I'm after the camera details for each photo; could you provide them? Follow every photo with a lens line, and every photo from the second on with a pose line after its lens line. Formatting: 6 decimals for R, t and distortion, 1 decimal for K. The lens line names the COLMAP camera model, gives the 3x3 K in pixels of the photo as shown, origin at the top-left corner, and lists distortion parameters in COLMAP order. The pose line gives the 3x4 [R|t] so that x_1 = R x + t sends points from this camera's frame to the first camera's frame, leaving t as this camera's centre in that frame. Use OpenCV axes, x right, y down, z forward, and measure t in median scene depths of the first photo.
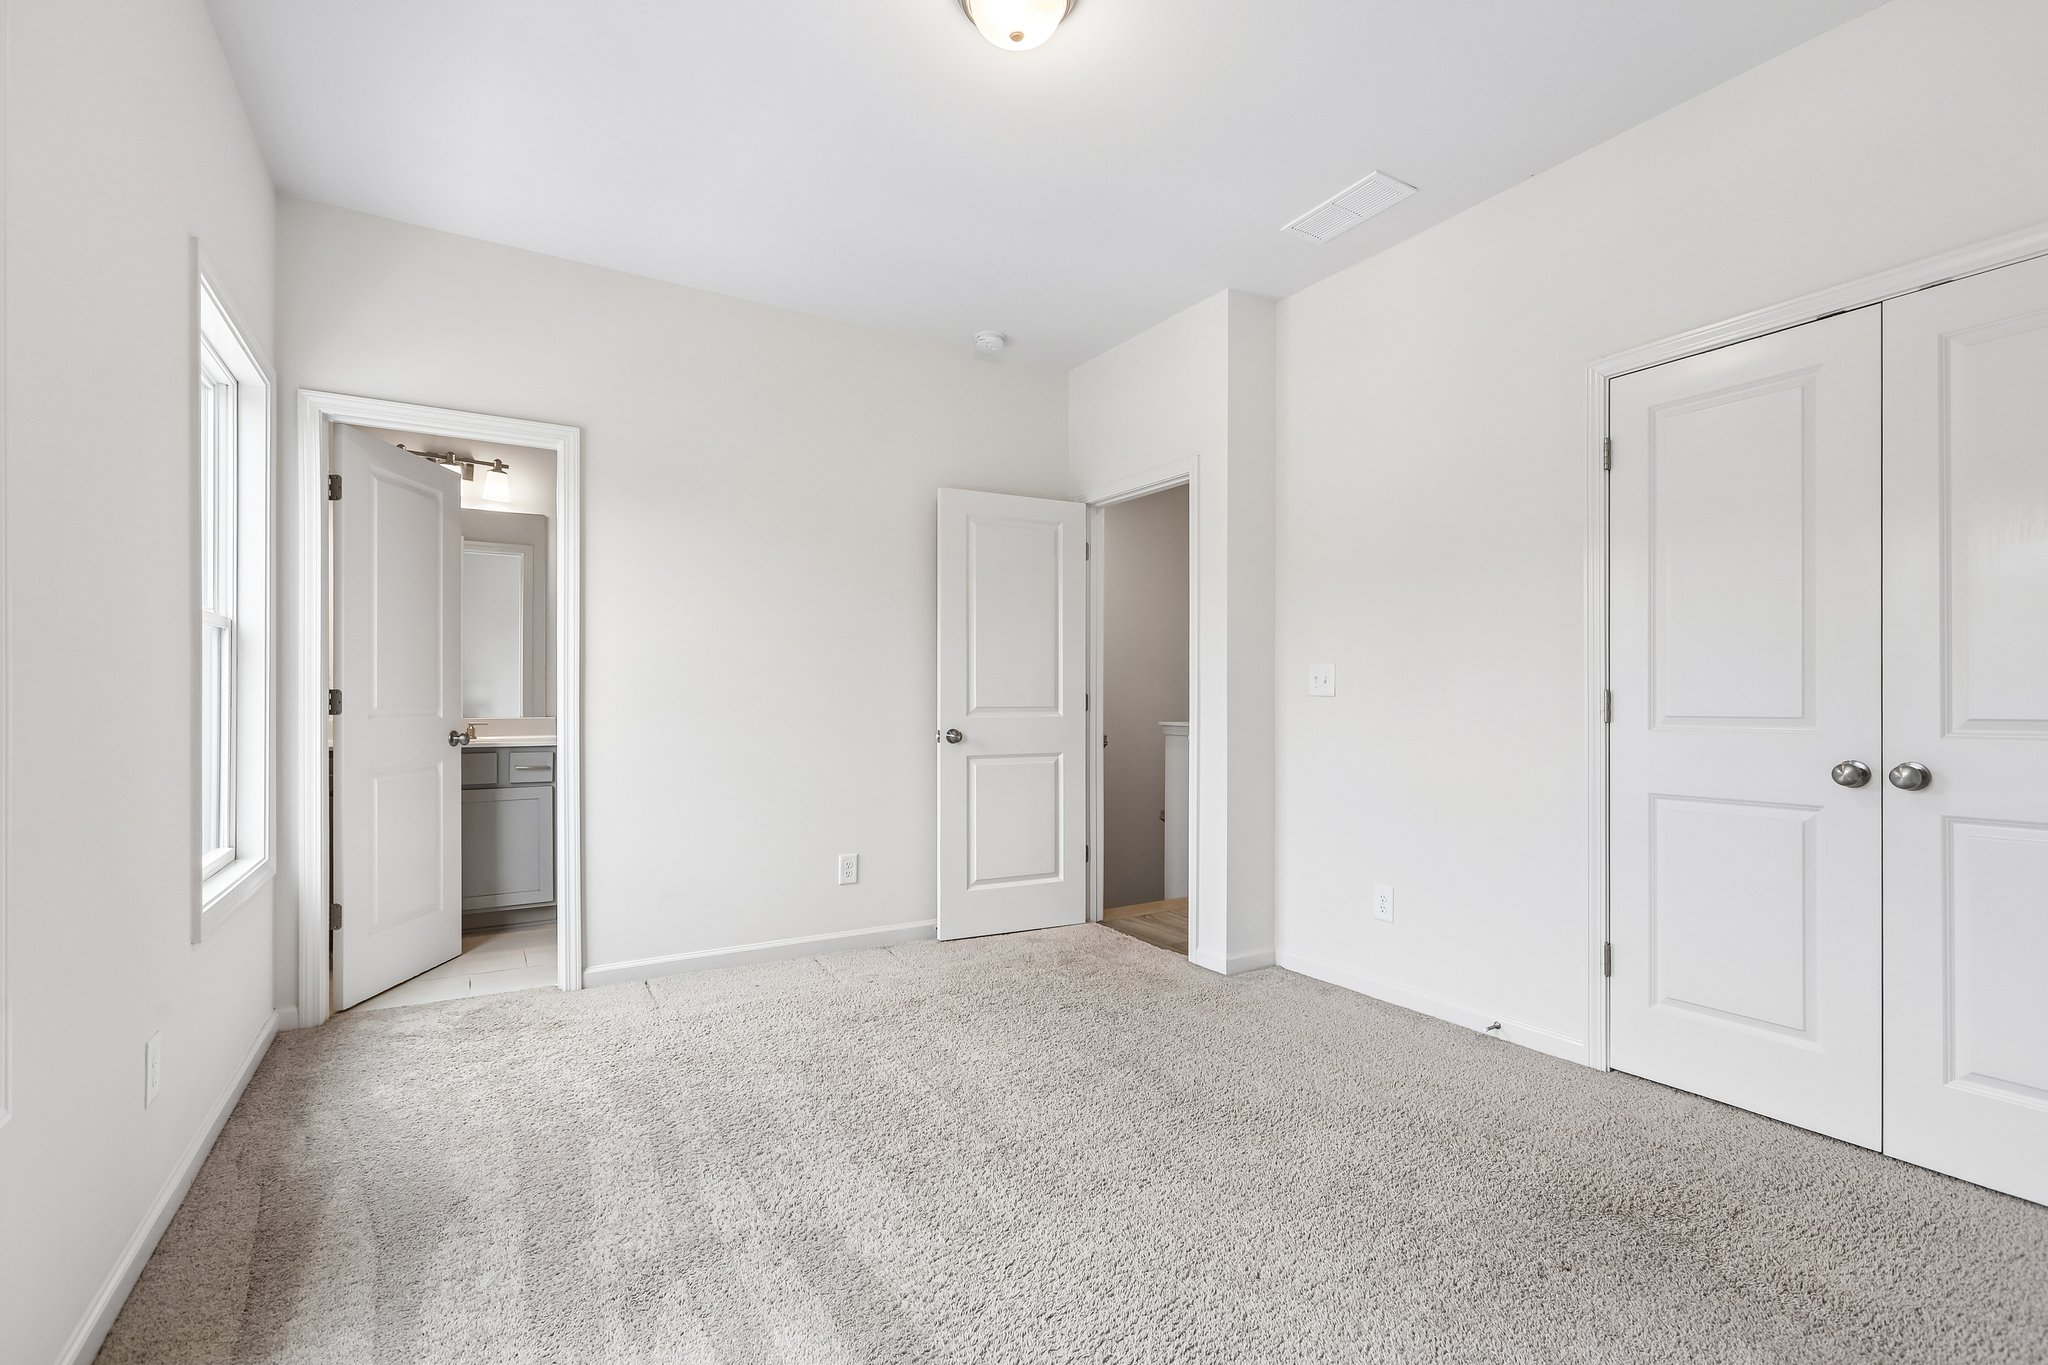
lens RADIAL K [[922.2, 0, 1028.8], [0, 922.2, 702.9], [0, 0, 1]] dist [0.000602, 0.000948]
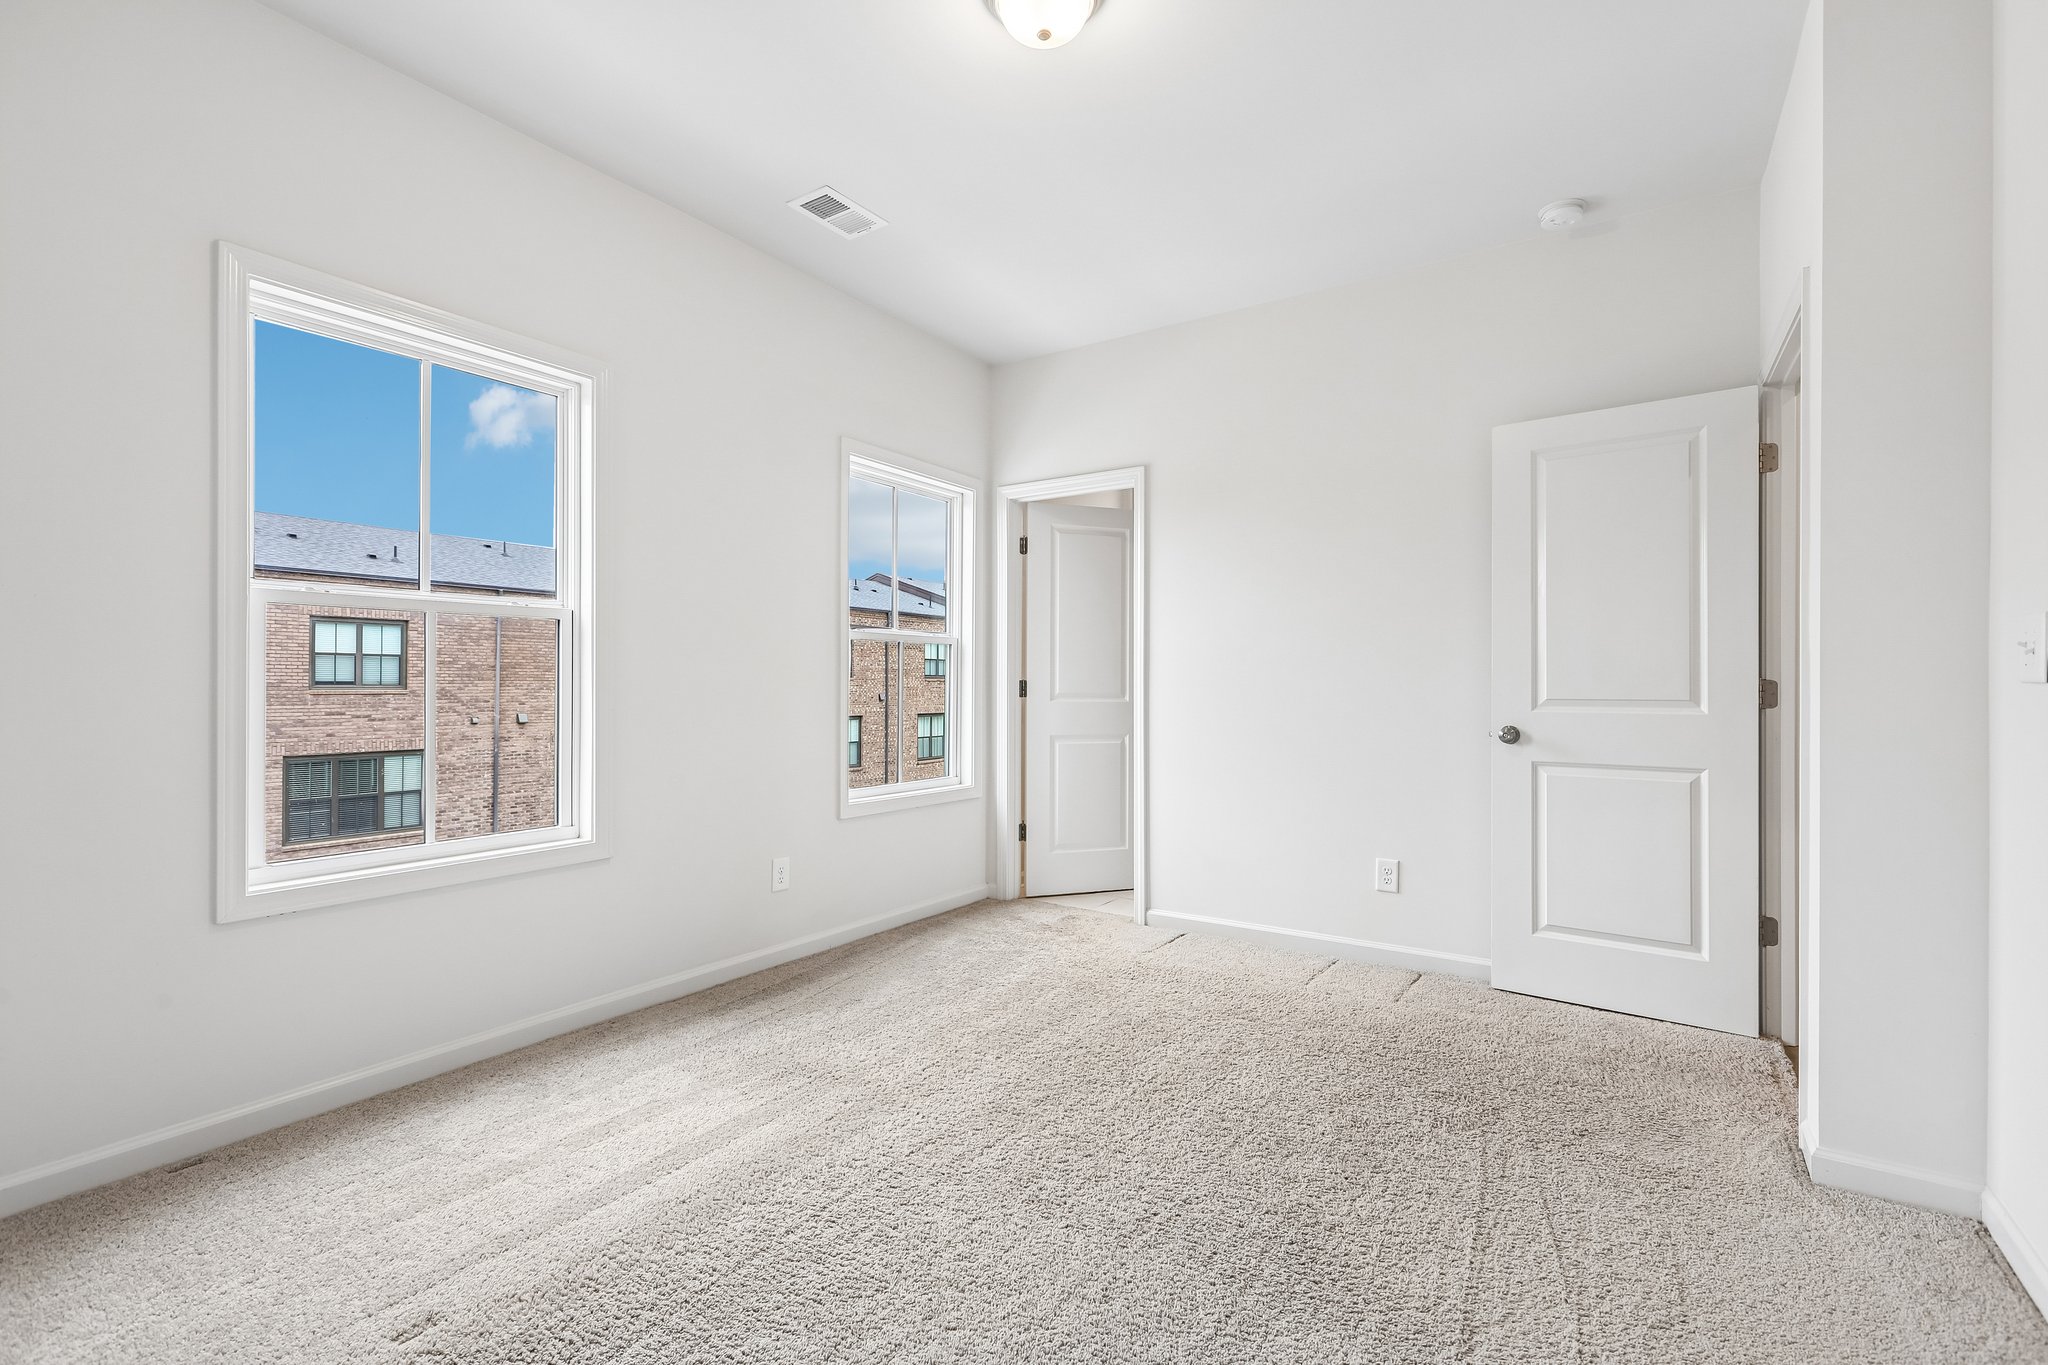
lens RADIAL K [[917.4, 0, 1024.0], [0, 917.4, 682.5], [0, 0, 1]] dist [-0.003675, 0.000988]
pose [[0.416677, -0.004017, -0.909046, 0.551627], [-0.008020, 0.999935, -0.008095, 0.001097], [0.909019, 0.010664, 0.416618, 0.348384]]
